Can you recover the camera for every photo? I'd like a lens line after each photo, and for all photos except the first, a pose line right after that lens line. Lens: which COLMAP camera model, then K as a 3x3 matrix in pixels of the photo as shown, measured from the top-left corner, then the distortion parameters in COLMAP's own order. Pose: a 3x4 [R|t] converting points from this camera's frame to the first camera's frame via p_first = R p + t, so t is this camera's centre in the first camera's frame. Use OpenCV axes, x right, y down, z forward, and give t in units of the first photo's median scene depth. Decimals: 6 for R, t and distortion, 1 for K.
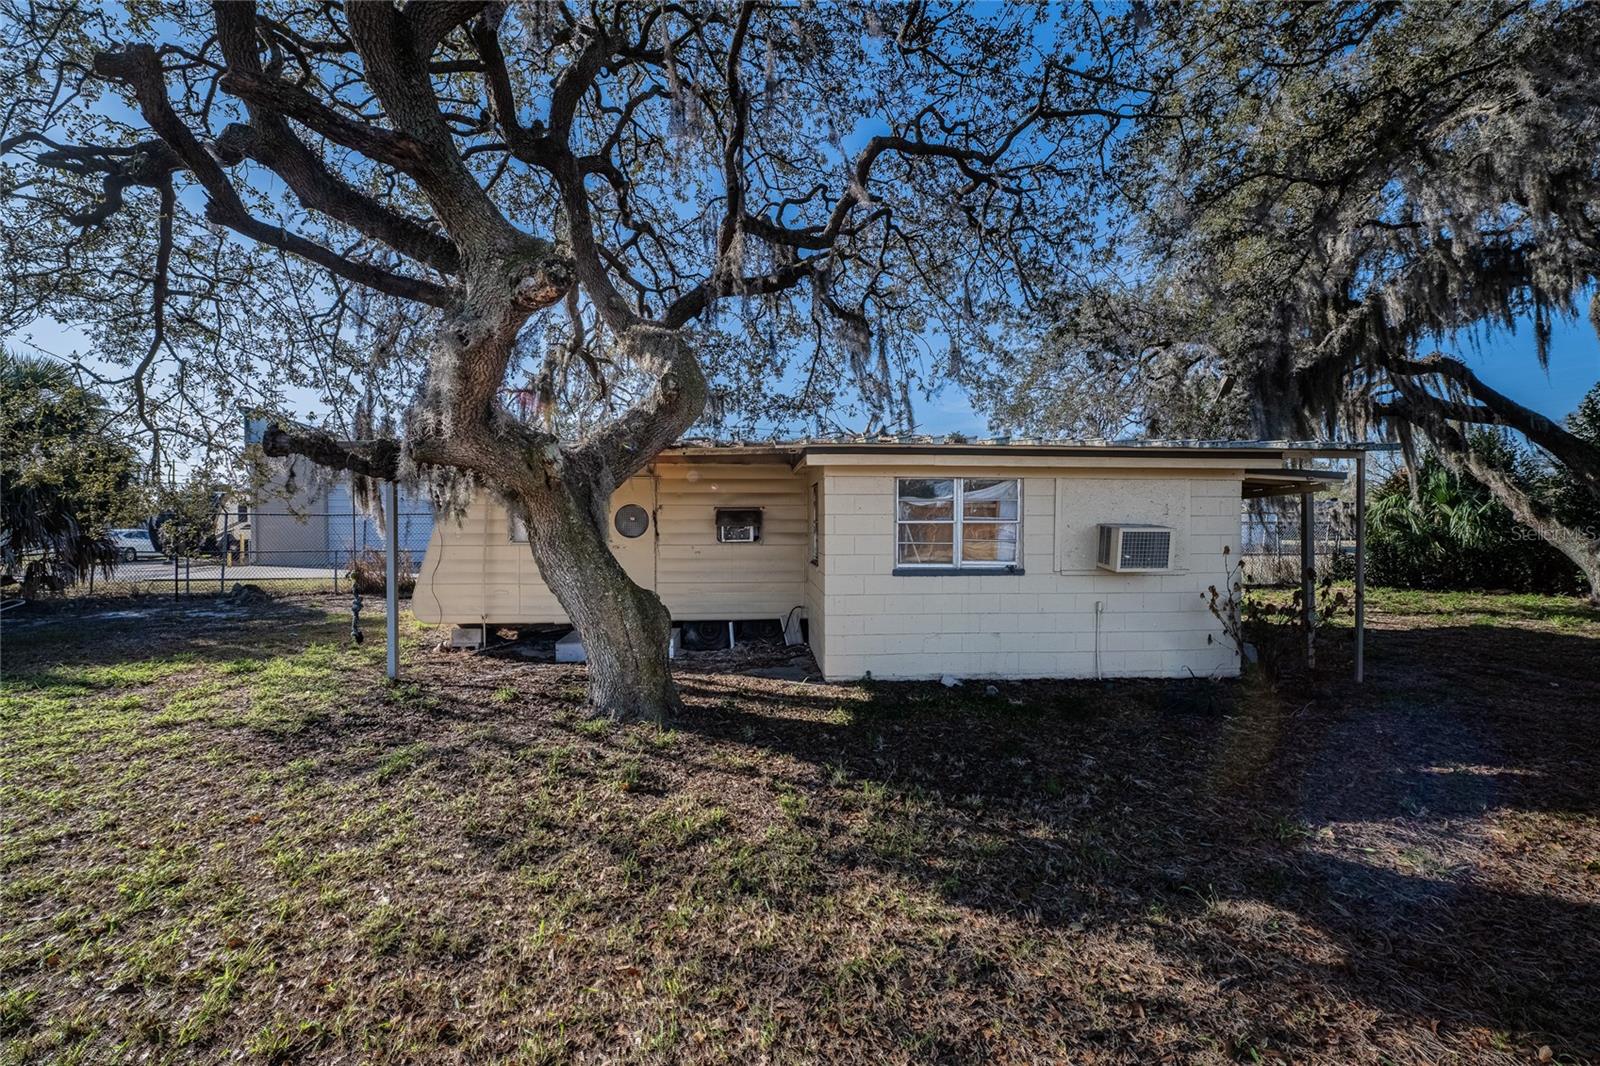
lens RADIAL K [[652.3, 0, 800.2], [0, 652.3, 532.0], [0, 0, 1]] dist [-0.009082, 0.000215]
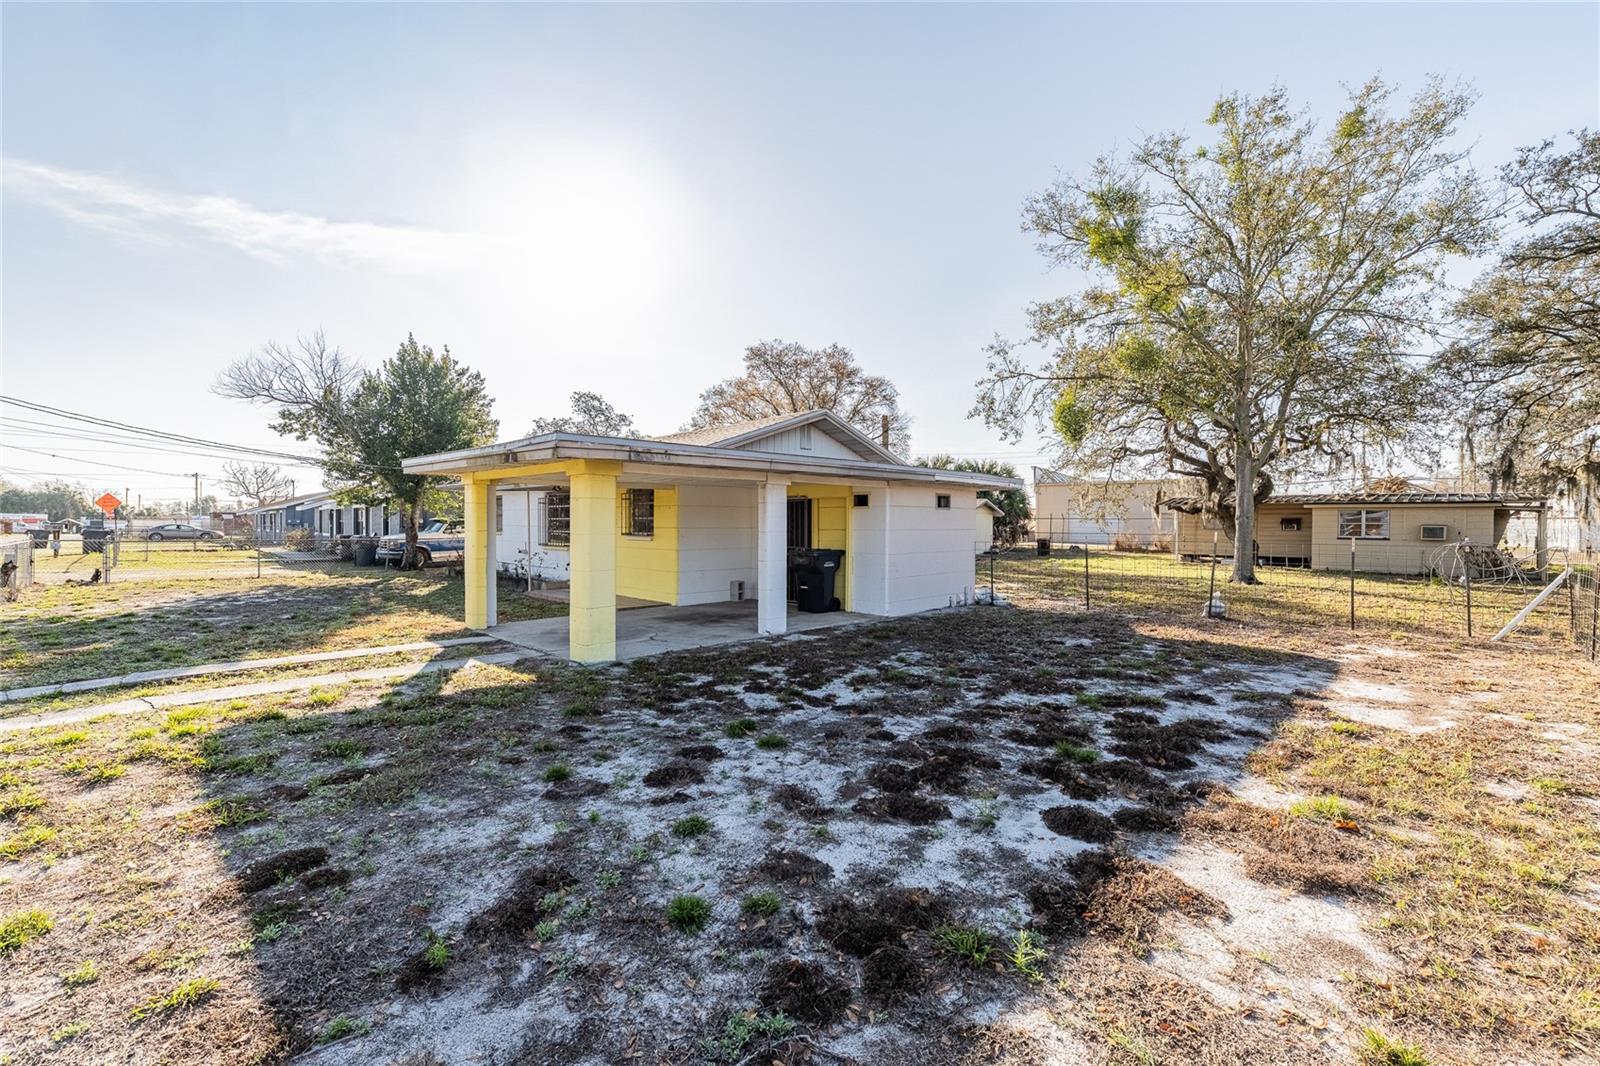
lens RADIAL K [[652.3, 0, 800.5], [0, 652.3, 530.3], [0, 0, 1]] dist [-0.009082, 0.000215]
pose [[0.663205, 0.006718, -0.748407, 0.797389], [-0.005338, 0.999977, 0.004247, 0.019332], [0.748418, 0.001178, 0.663226, -3.263497]]
